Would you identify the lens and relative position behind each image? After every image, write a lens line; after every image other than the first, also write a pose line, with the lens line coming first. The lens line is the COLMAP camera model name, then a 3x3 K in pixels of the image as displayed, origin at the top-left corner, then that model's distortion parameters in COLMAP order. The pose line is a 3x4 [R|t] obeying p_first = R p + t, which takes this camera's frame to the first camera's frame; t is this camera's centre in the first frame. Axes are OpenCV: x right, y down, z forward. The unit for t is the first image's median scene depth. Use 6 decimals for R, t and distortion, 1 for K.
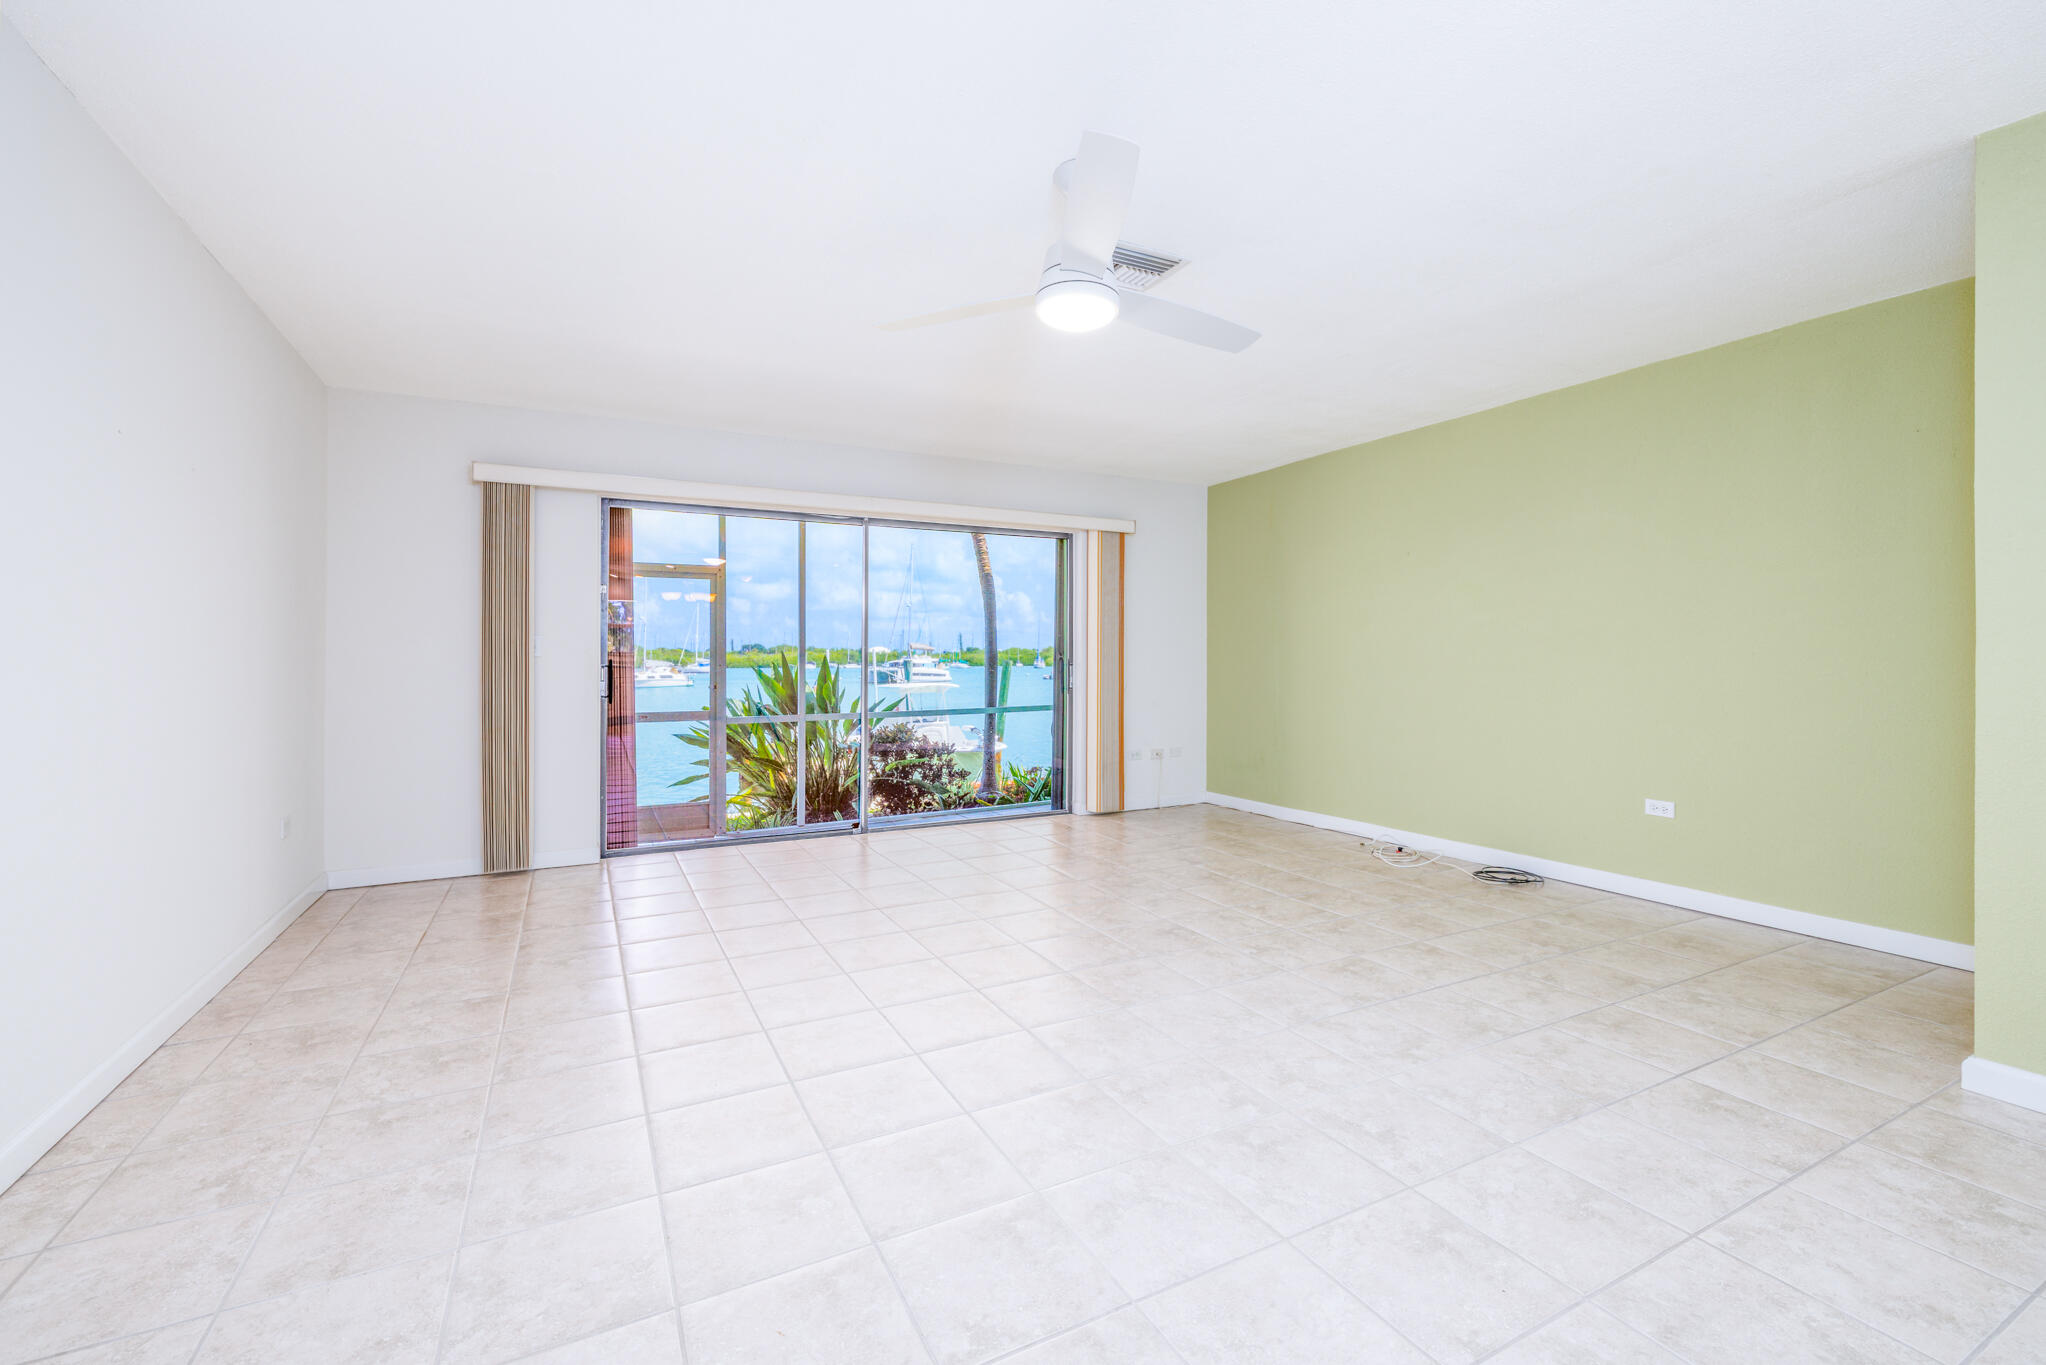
lens RADIAL K [[852.5, 0, 1008.6], [0, 852.5, 668.8], [0, 0, 1]] dist [0.000887, -0.000238]
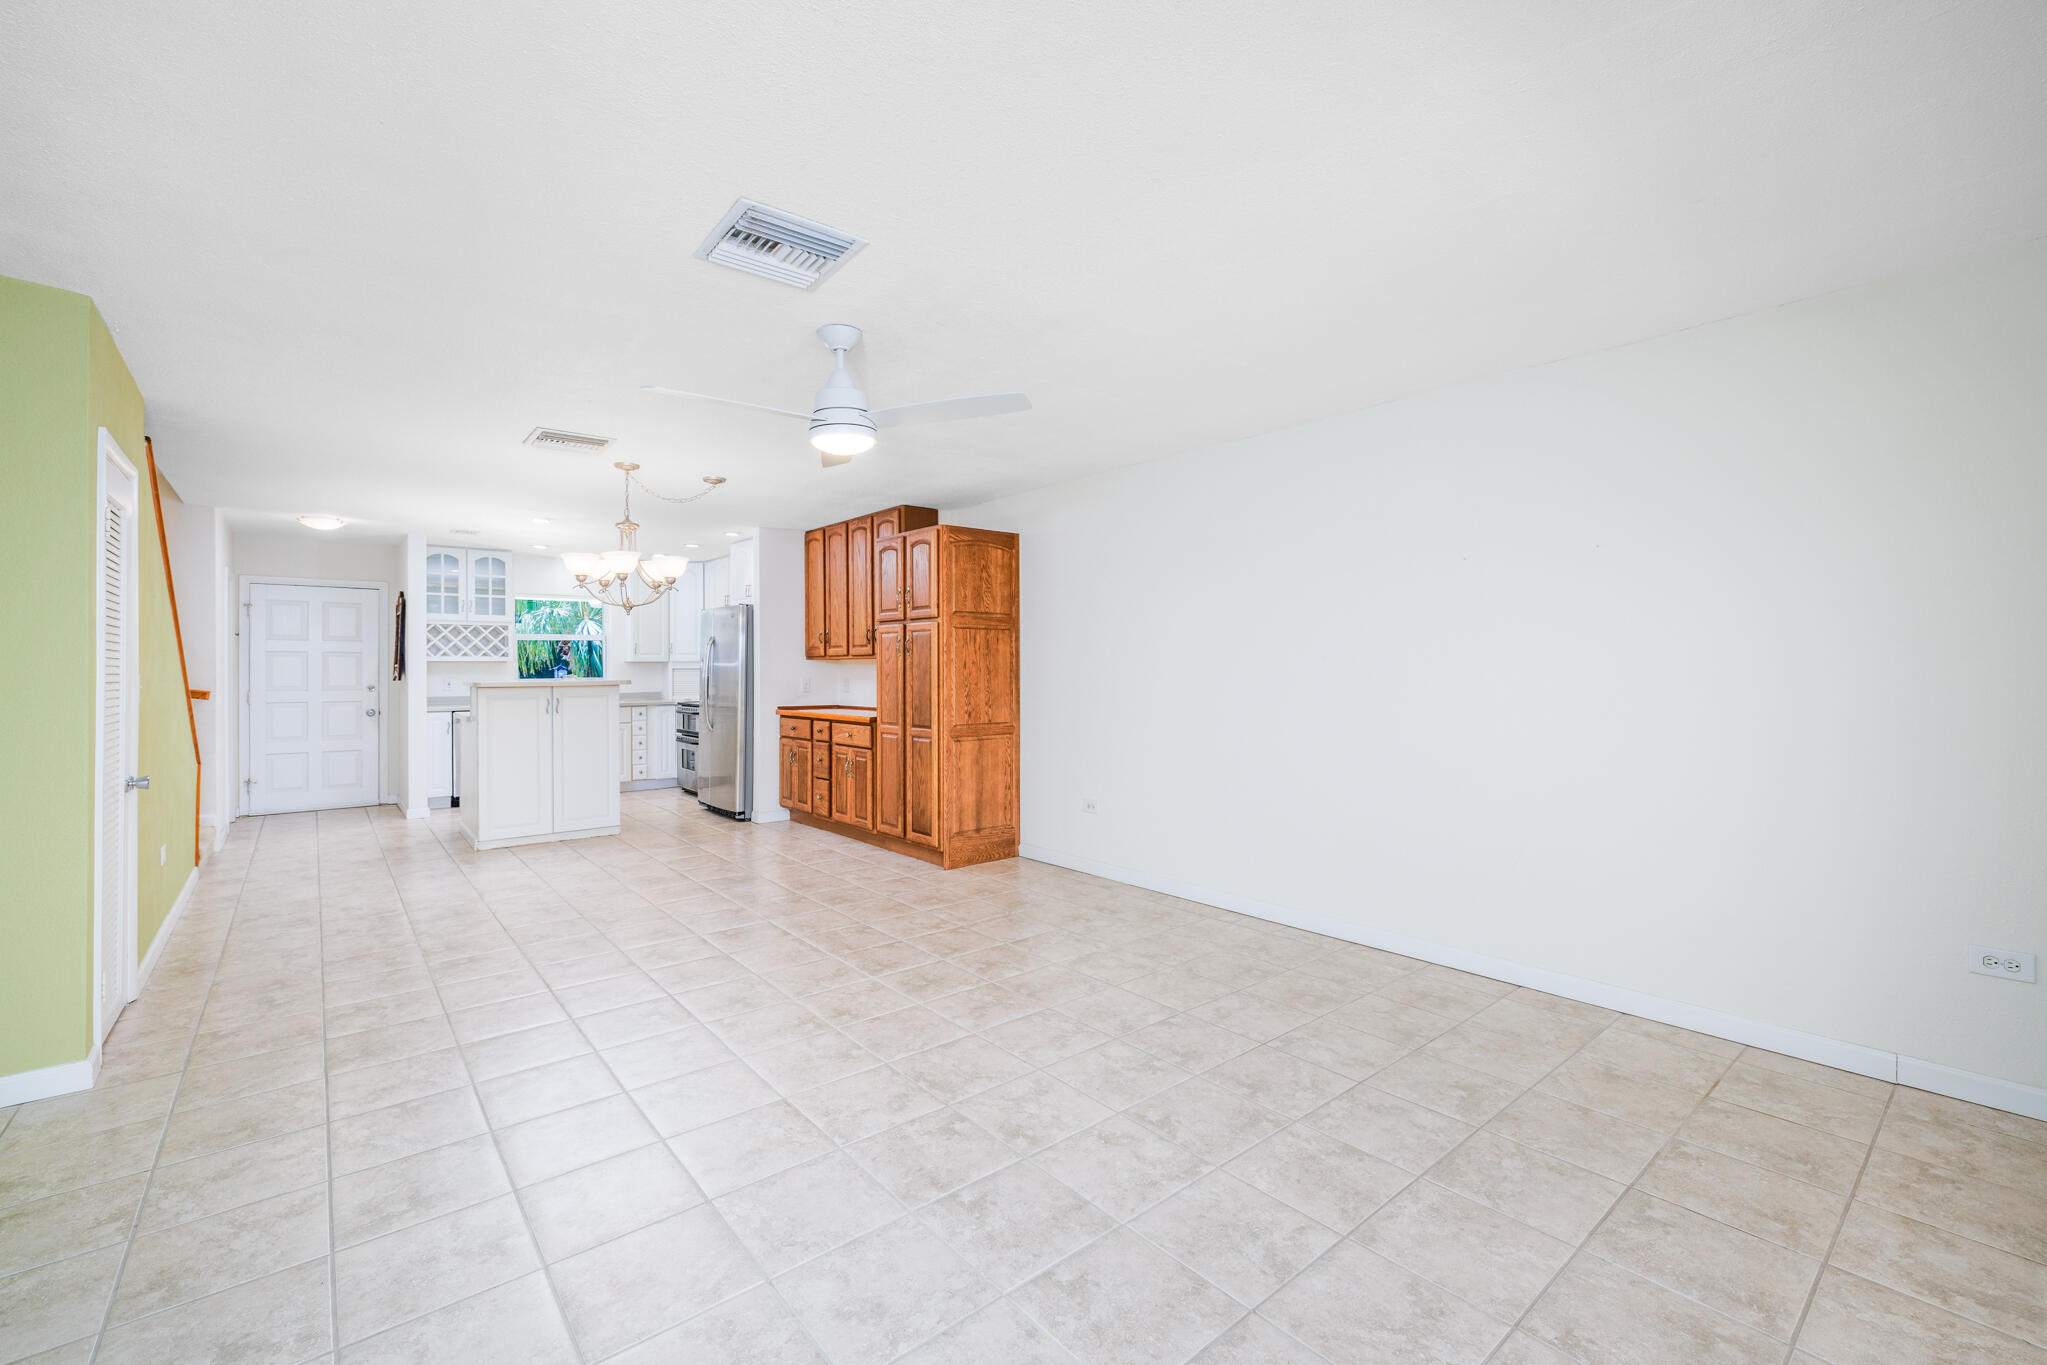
lens RADIAL K [[855.6, 0, 1021.5], [0, 855.6, 664.2], [0, 0, 1]] dist [-0.000062, -0.000027]
pose [[-0.975190, 0.007560, -0.221240, 0.060083], [0.006758, 0.999968, 0.004383, -0.057606], [0.221266, 0.002779, -0.975210, 1.403109]]
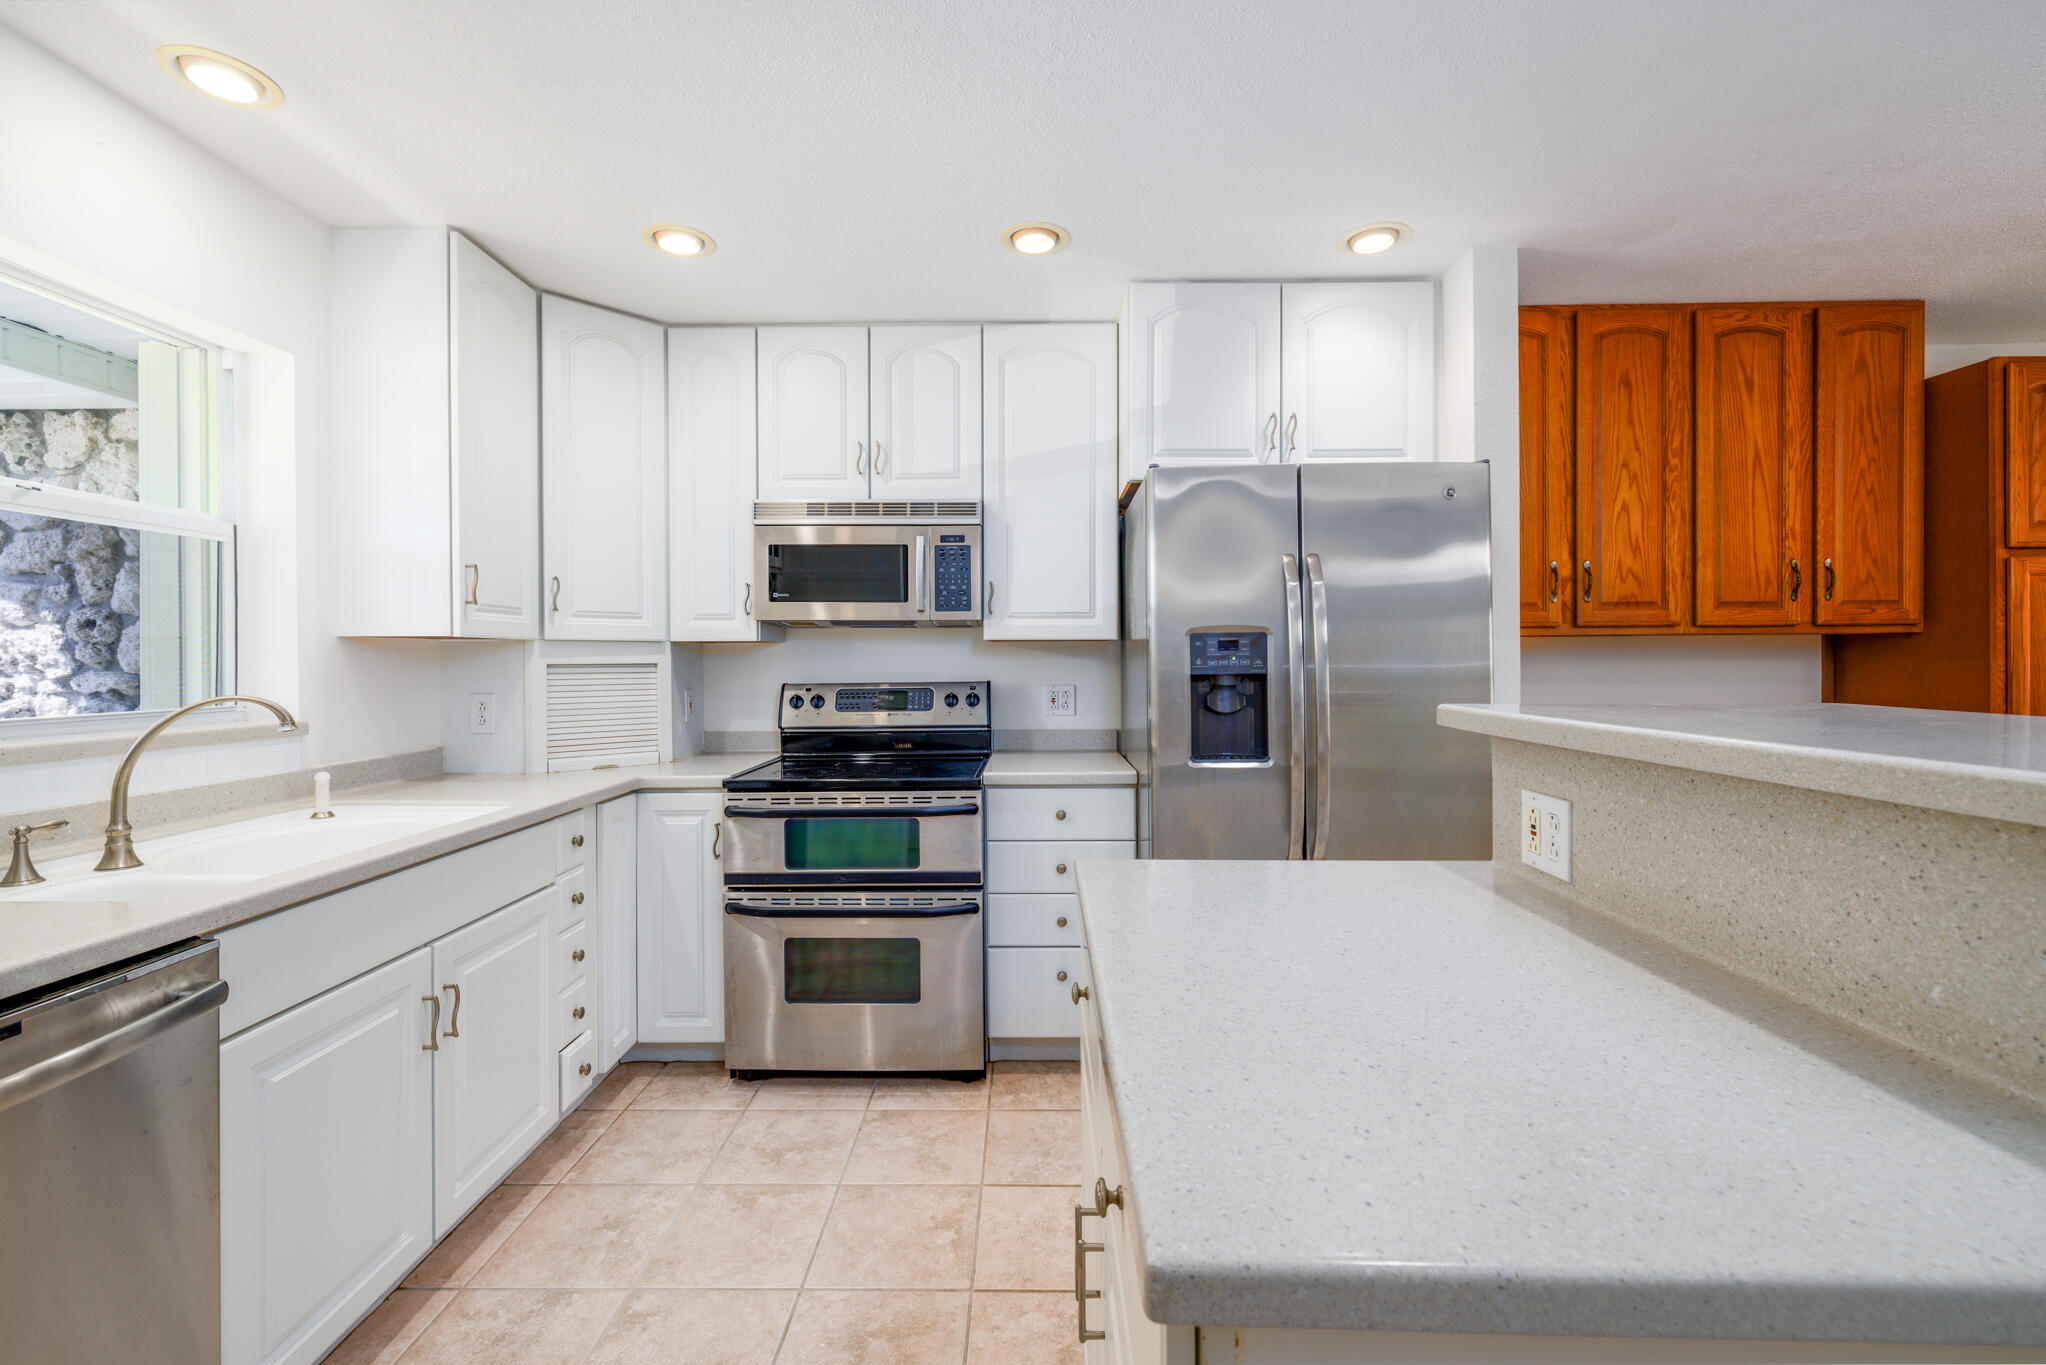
lens RADIAL K [[855.2, 0, 1021.0], [0, 855.2, 664.2], [0, 0, 1]] dist [-0.000062, -0.000027]
pose [[-0.470609, 0.014165, -0.882228, 0.951209], [0.004045, 0.999895, 0.013897, -0.050452], [0.882333, 0.002972, -0.470617, -0.568227]]
